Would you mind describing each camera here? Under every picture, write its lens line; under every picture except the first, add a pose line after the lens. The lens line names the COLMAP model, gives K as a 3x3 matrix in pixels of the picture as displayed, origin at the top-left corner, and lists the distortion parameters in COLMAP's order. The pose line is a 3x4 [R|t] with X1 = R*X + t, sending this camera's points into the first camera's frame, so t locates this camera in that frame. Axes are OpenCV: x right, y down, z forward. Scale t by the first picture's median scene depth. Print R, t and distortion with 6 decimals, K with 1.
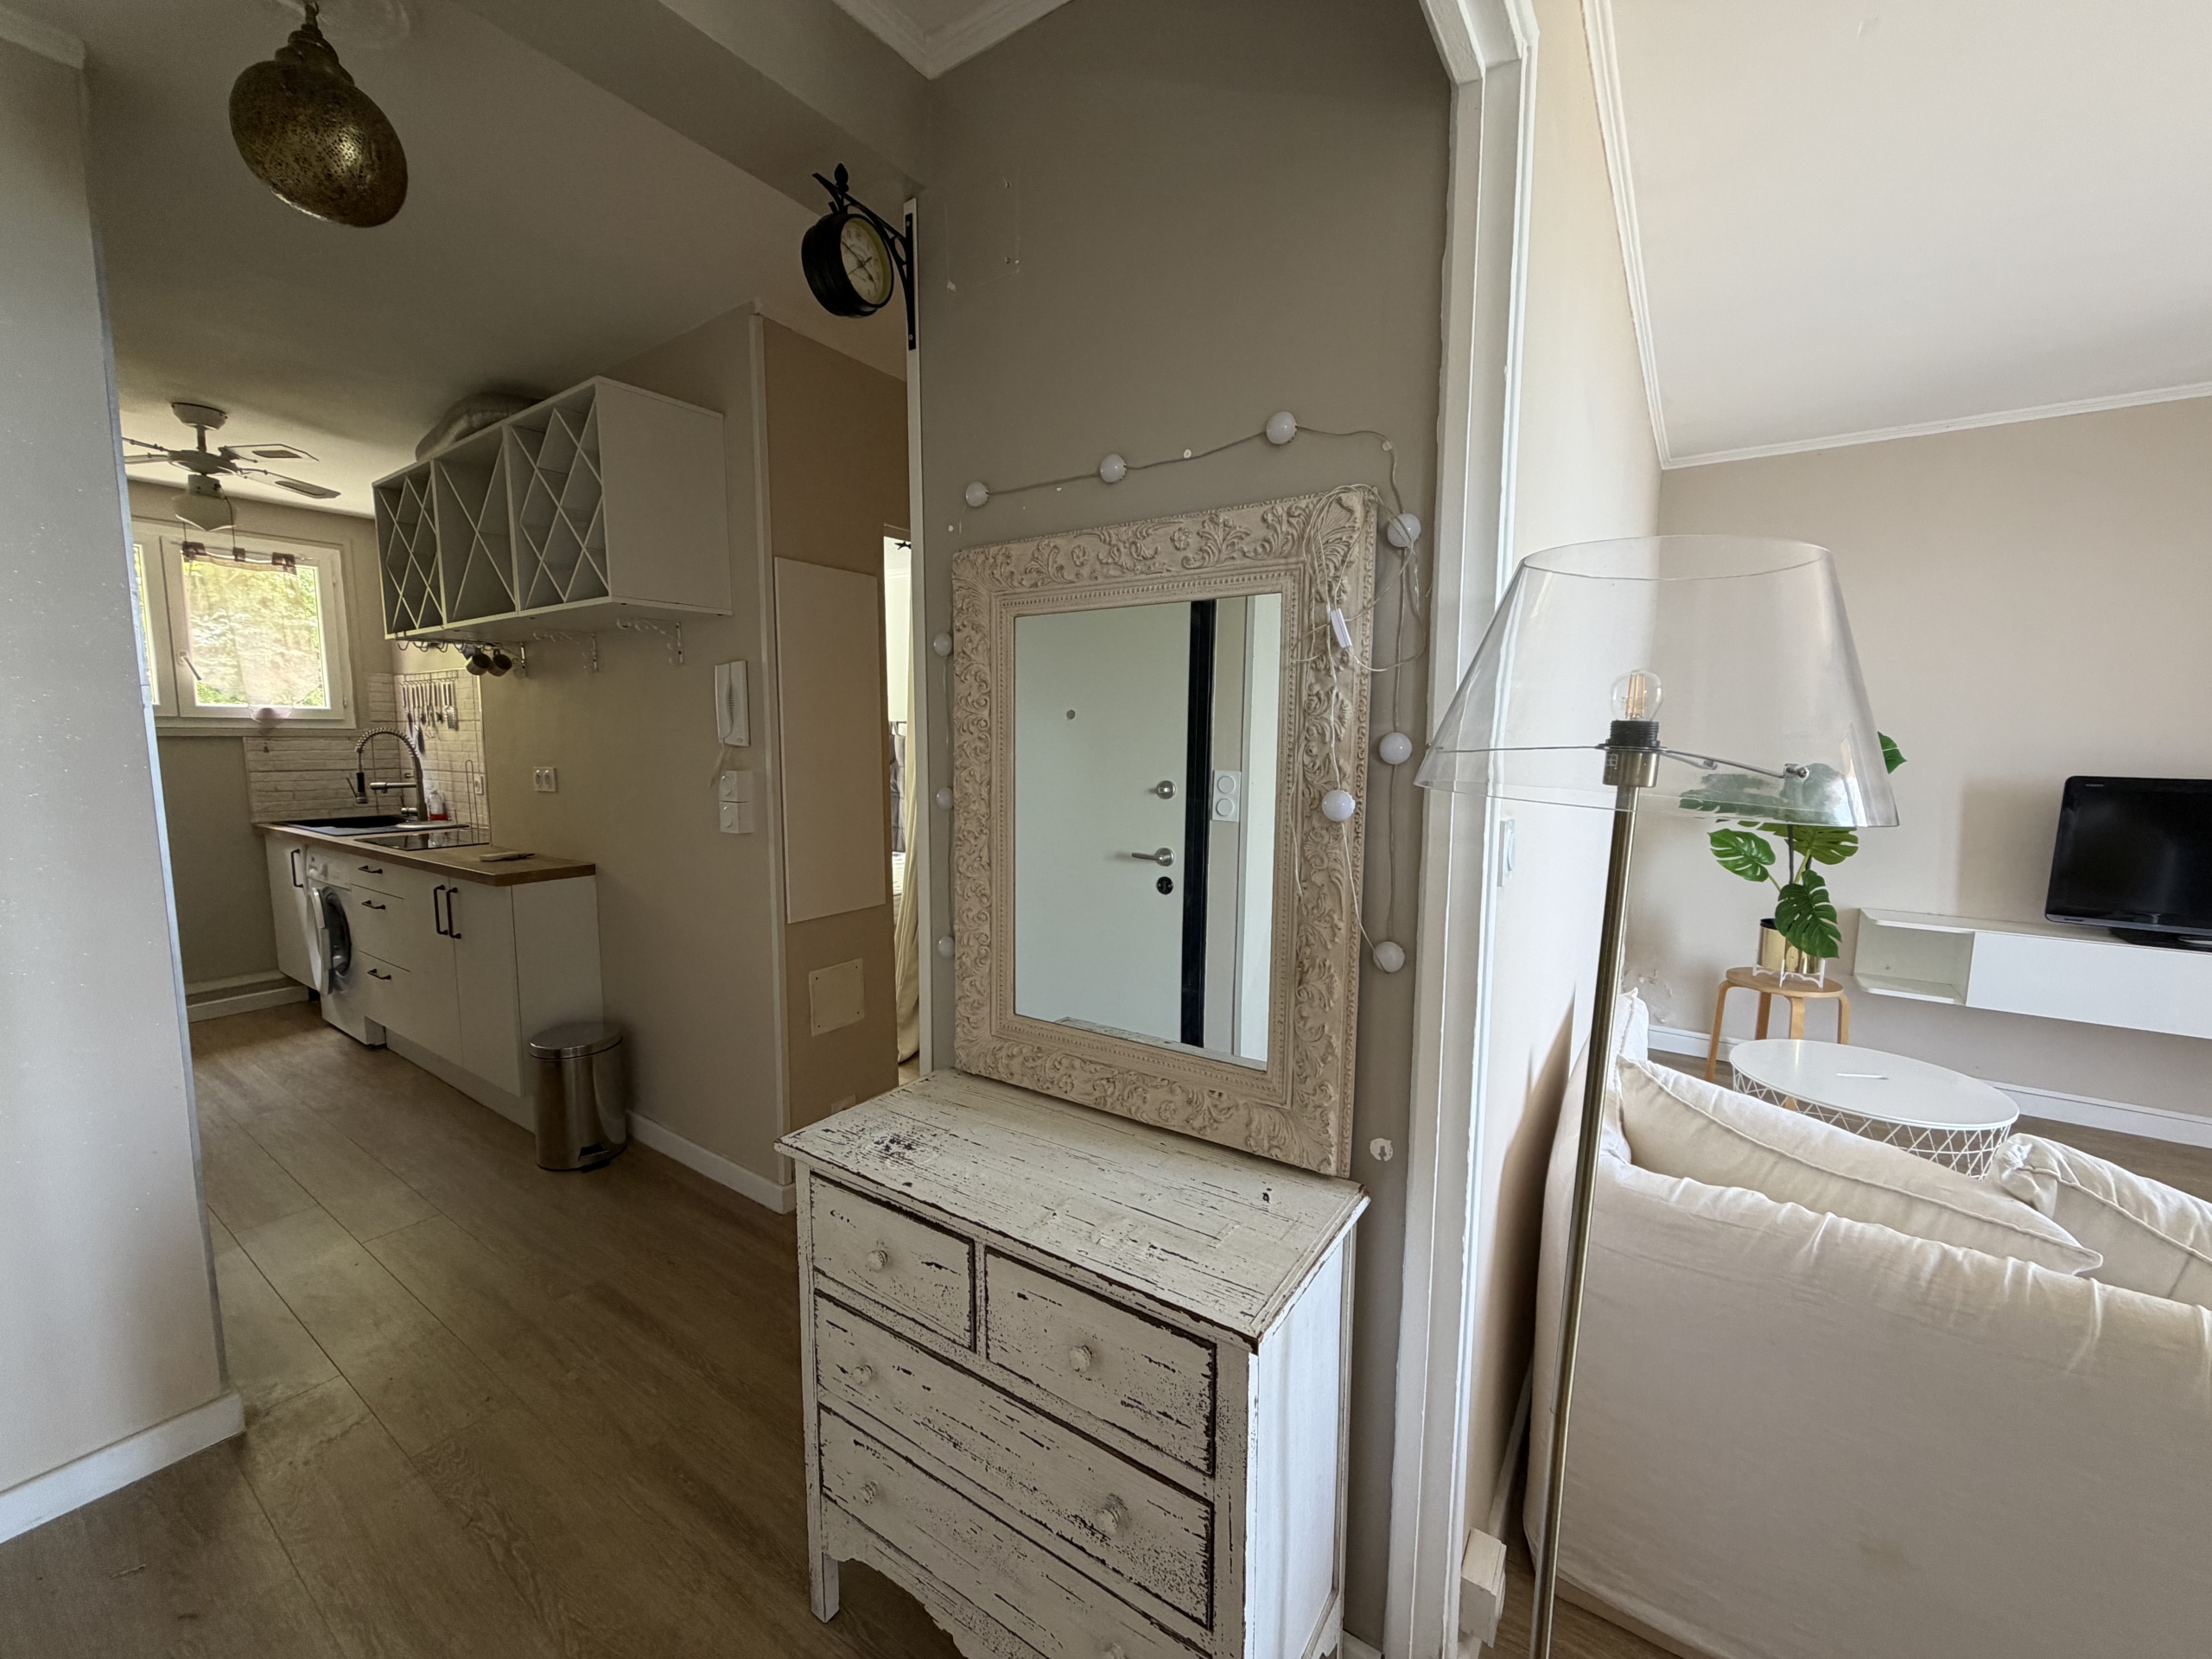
lens RADIAL K [[880.3, 0, 1102.5], [0, 880.3, 828.1], [0, 0, 1]] dist [-0.001528, 0.000778]
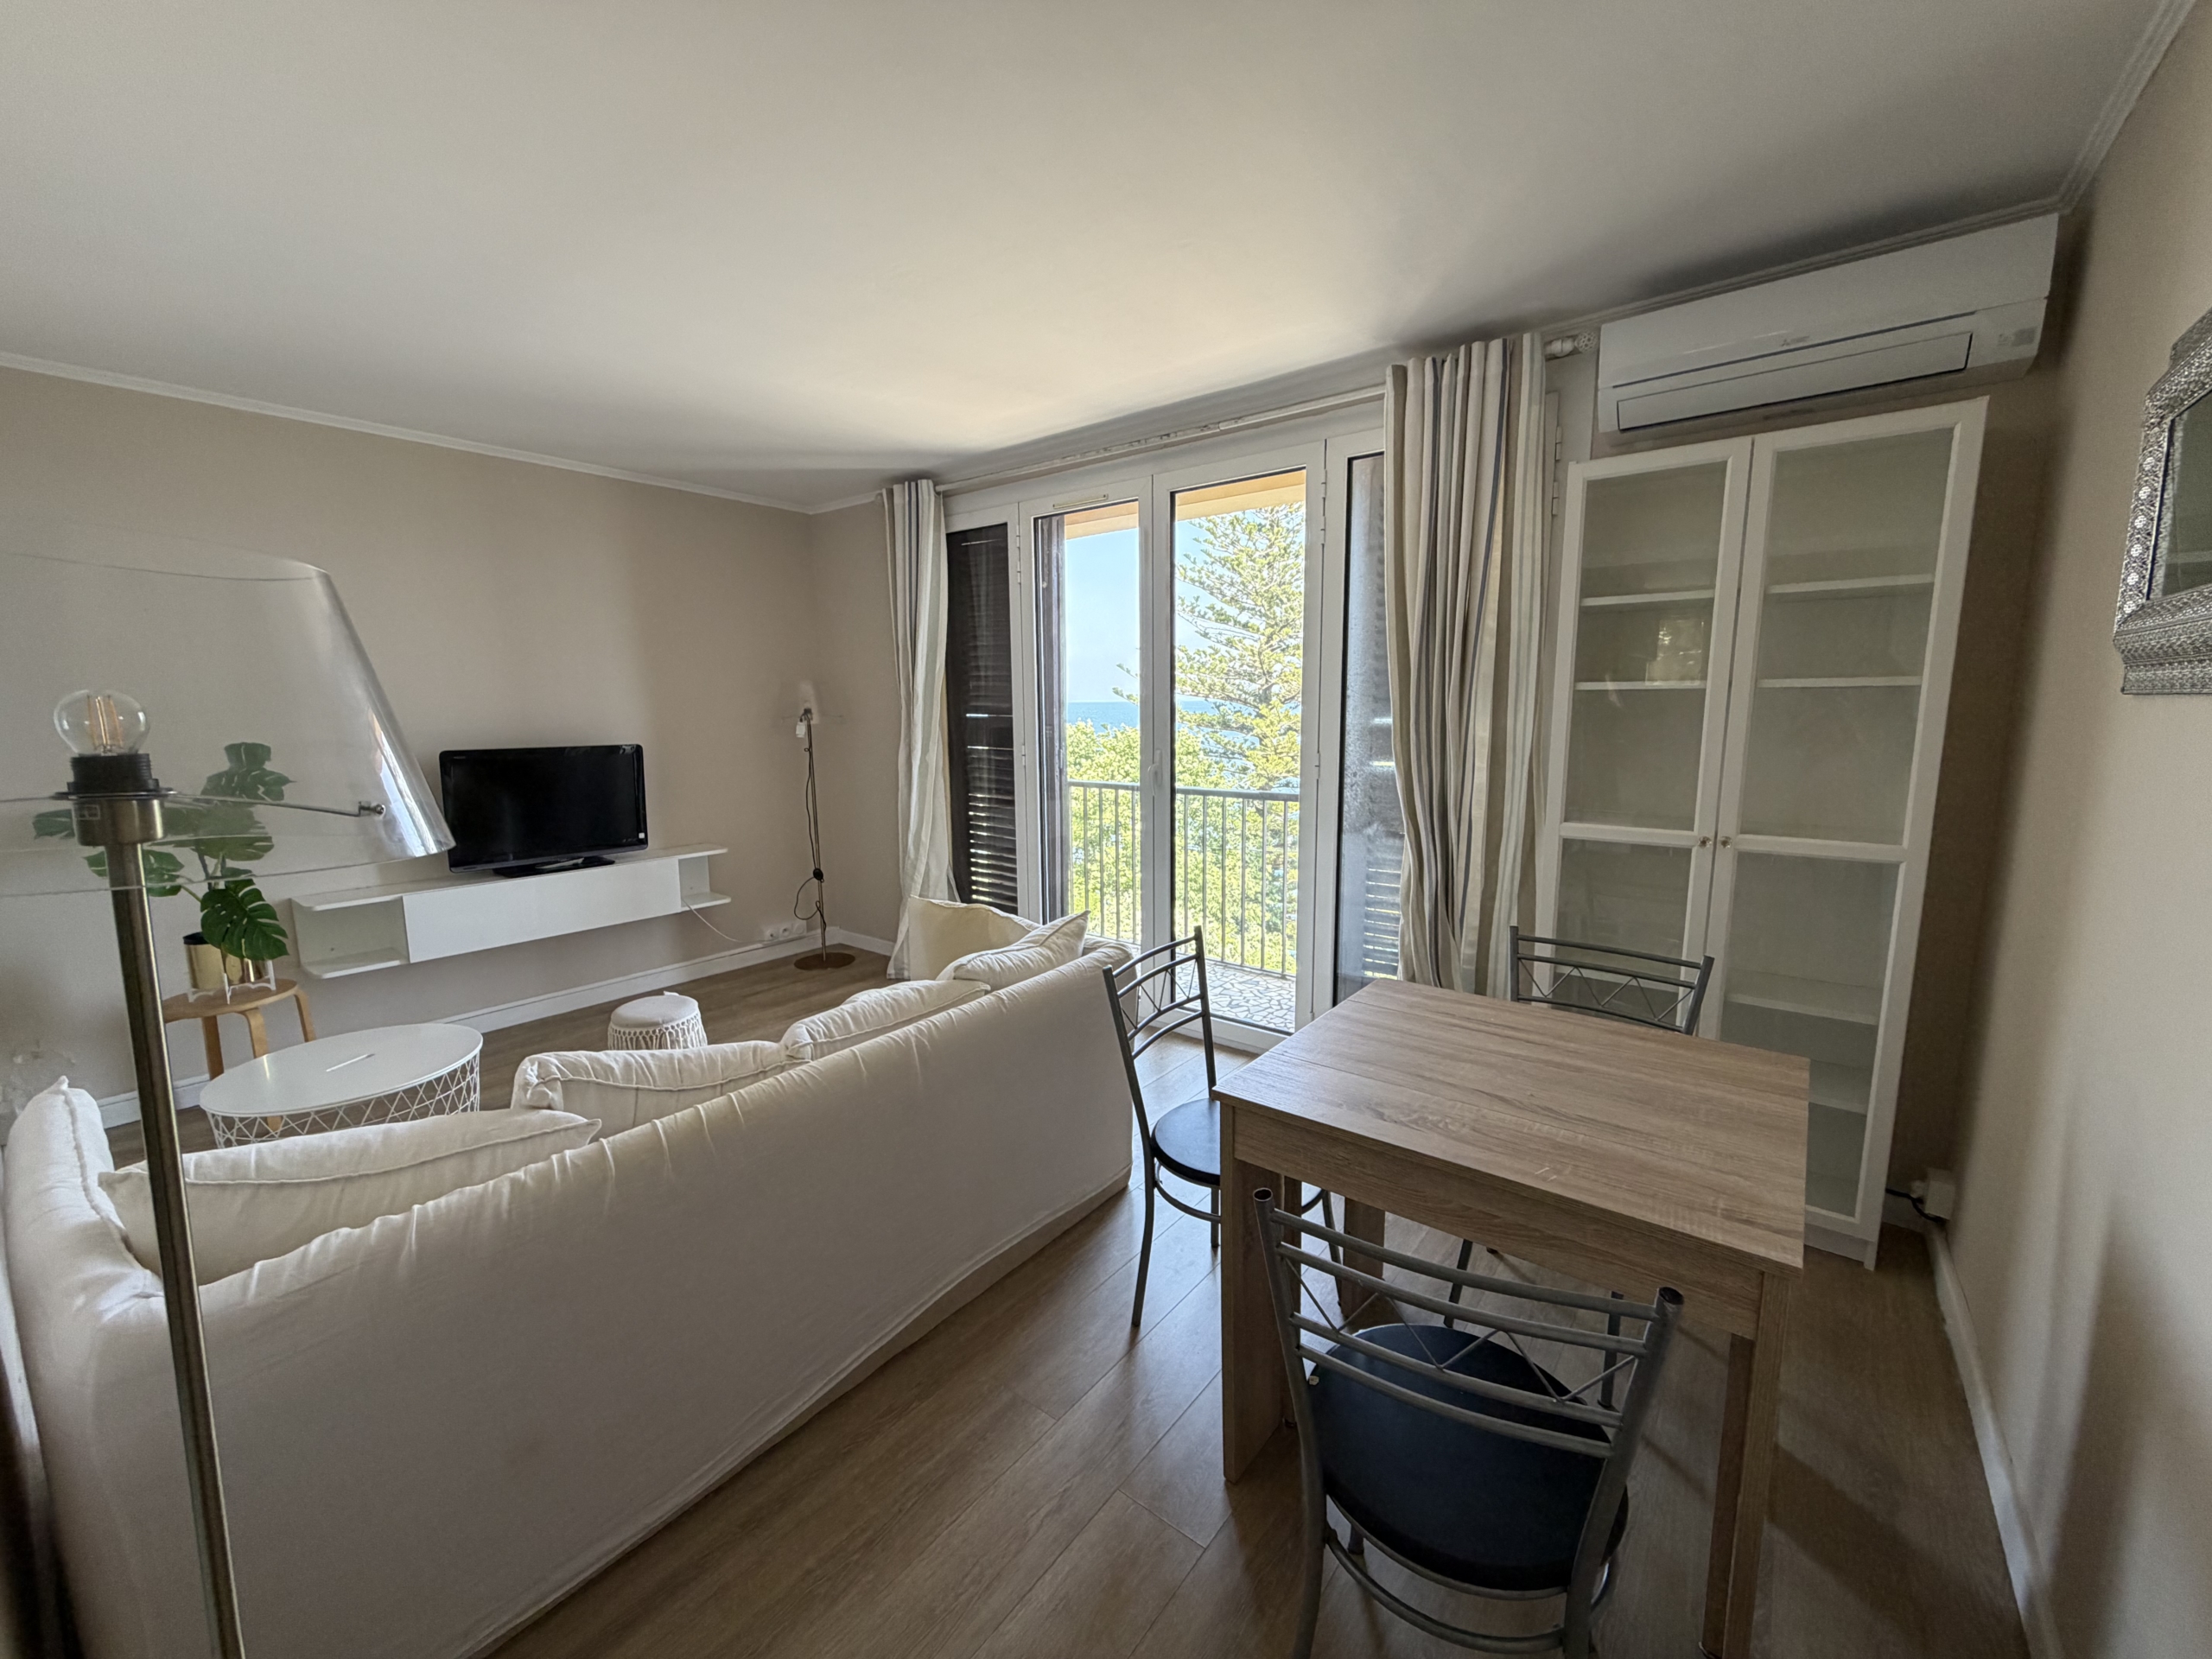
lens RADIAL K [[880.3, 0, 1101.1], [0, 880.3, 831.0], [0, 0, 1]] dist [-0.001528, 0.000778]
pose [[0.067425, -0.153140, 0.985902, -0.029351], [0.117184, 0.982526, 0.144602, -0.020783], [-0.990819, 0.105783, 0.084192, 0.029145]]
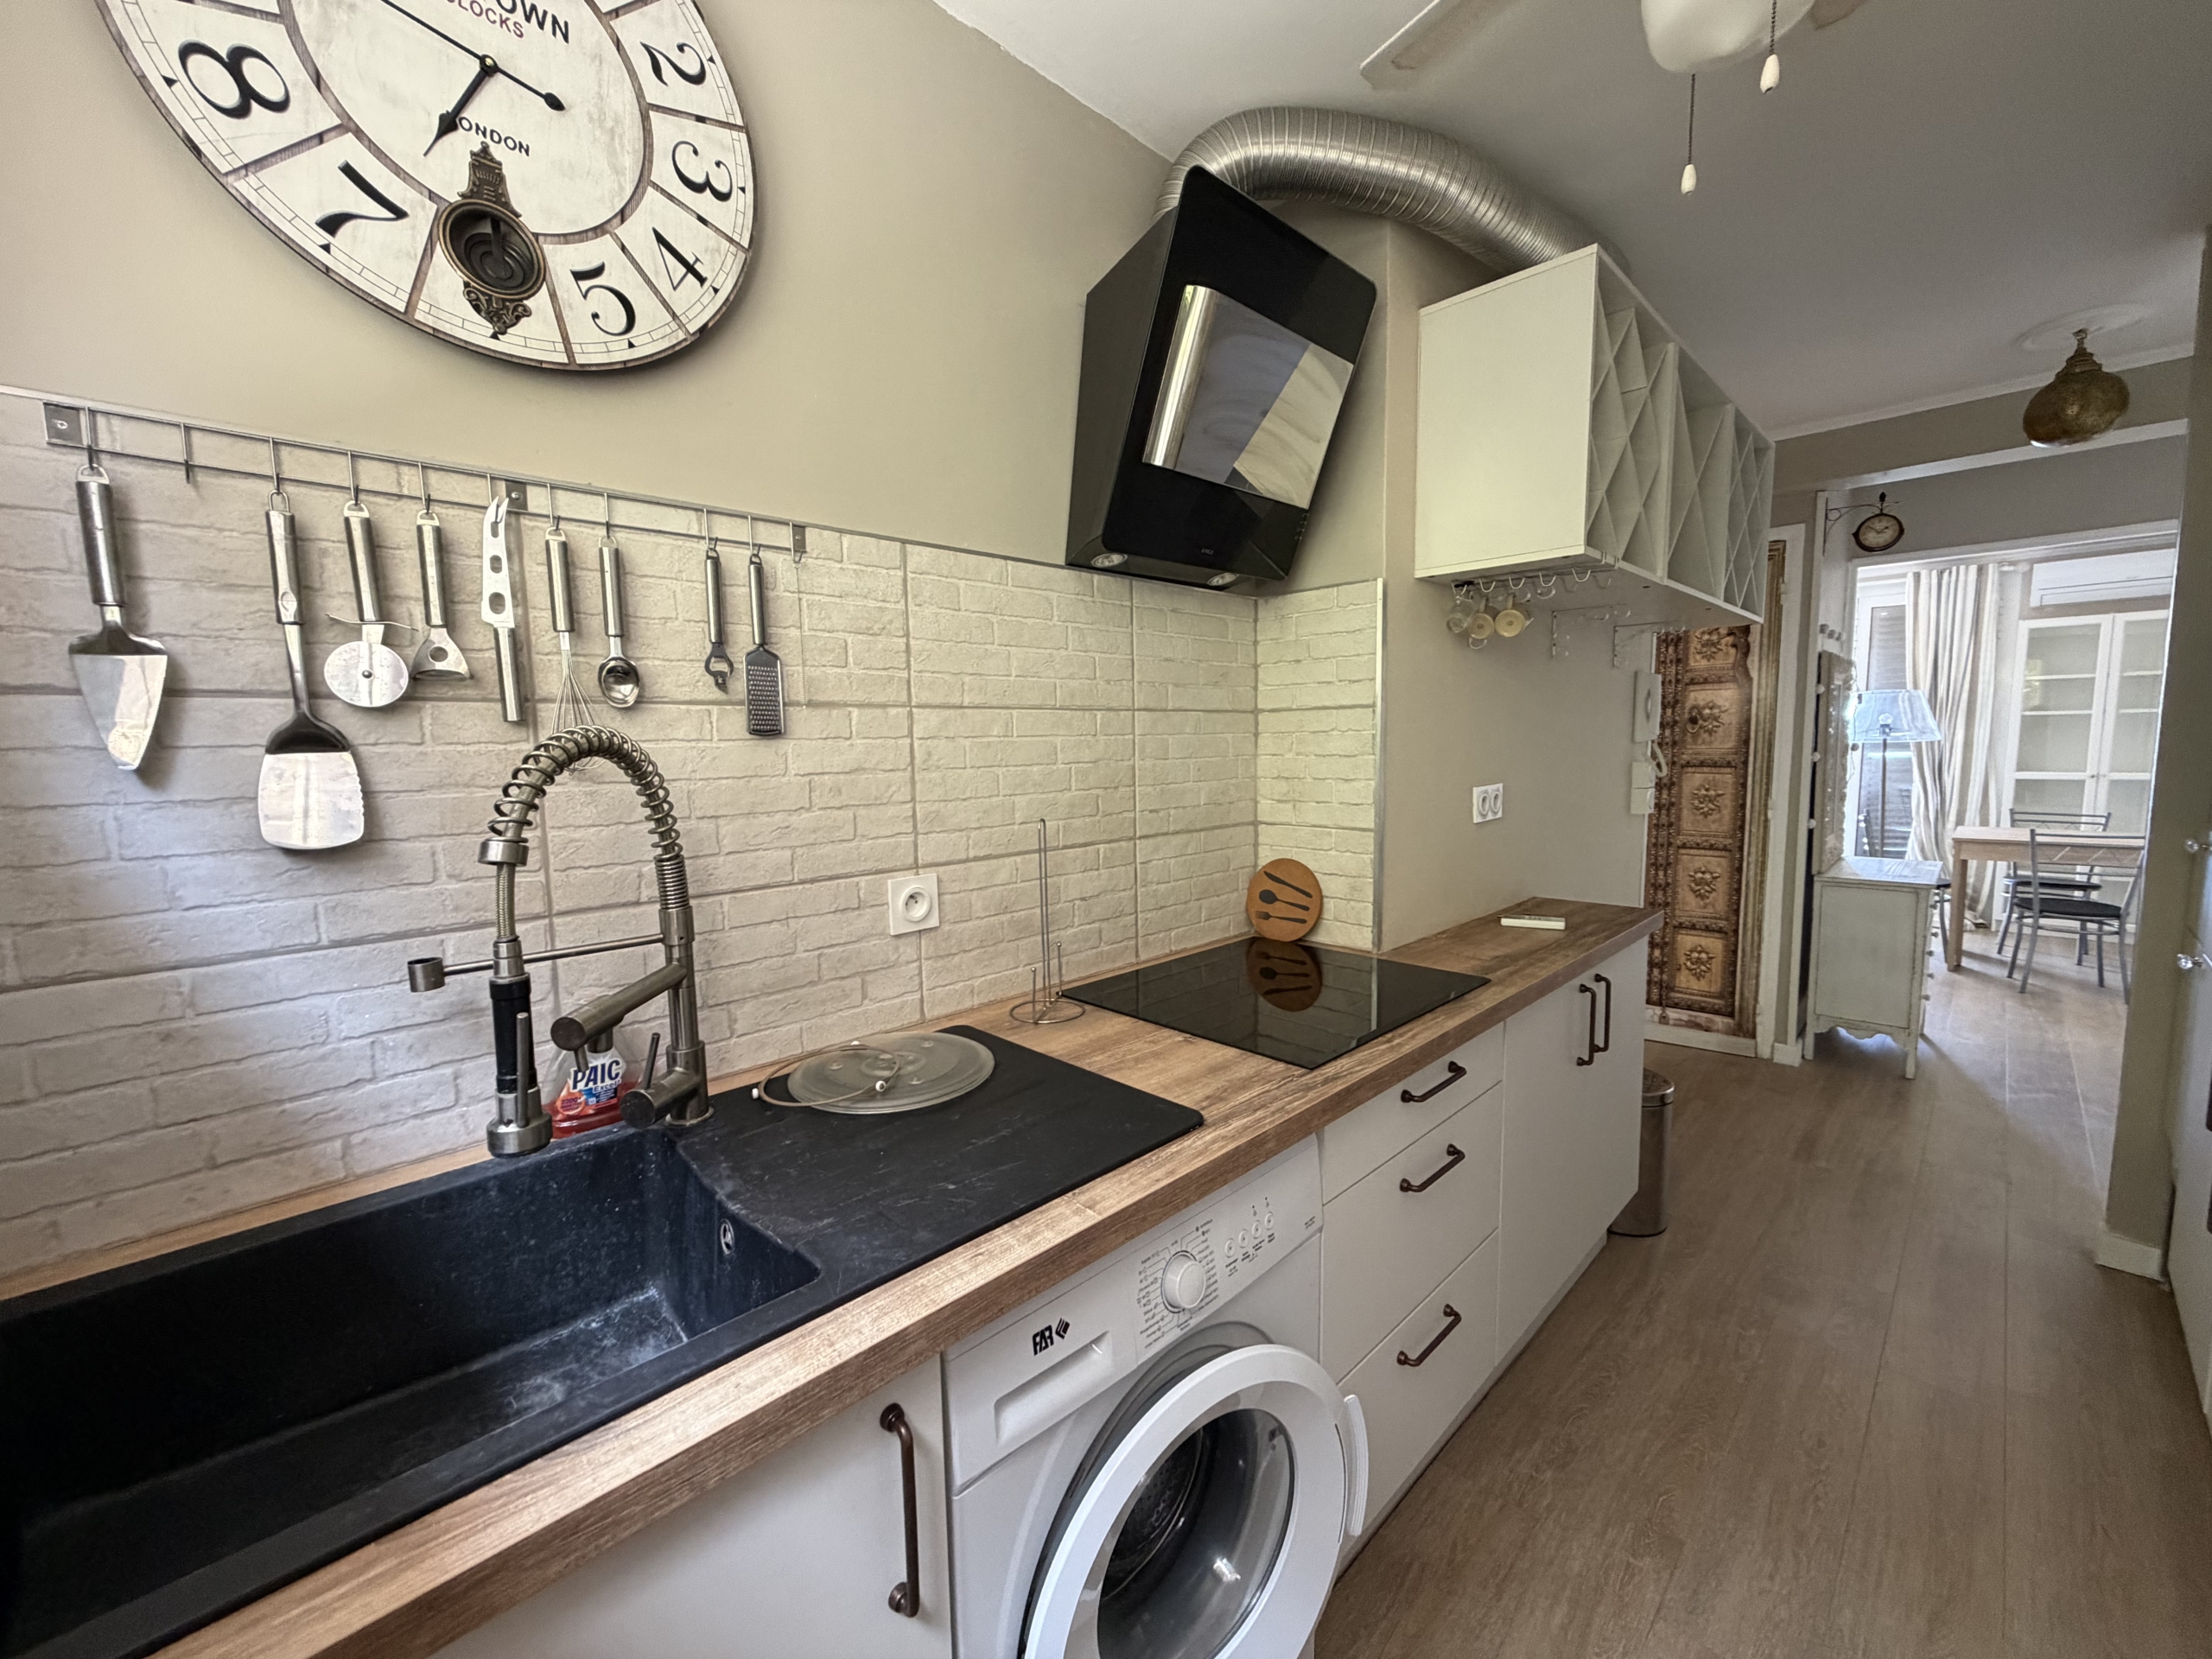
lens RADIAL K [[880.3, 0, 1096.9], [0, 880.3, 832.6], [0, 0, 1]] dist [-0.001528, 0.000778]
pose [[0.189007, -0.105747, 0.976265, -1.495892], [0.119171, 0.989307, 0.084088, -0.130519], [-0.974718, 0.100449, 0.199588, 1.293223]]
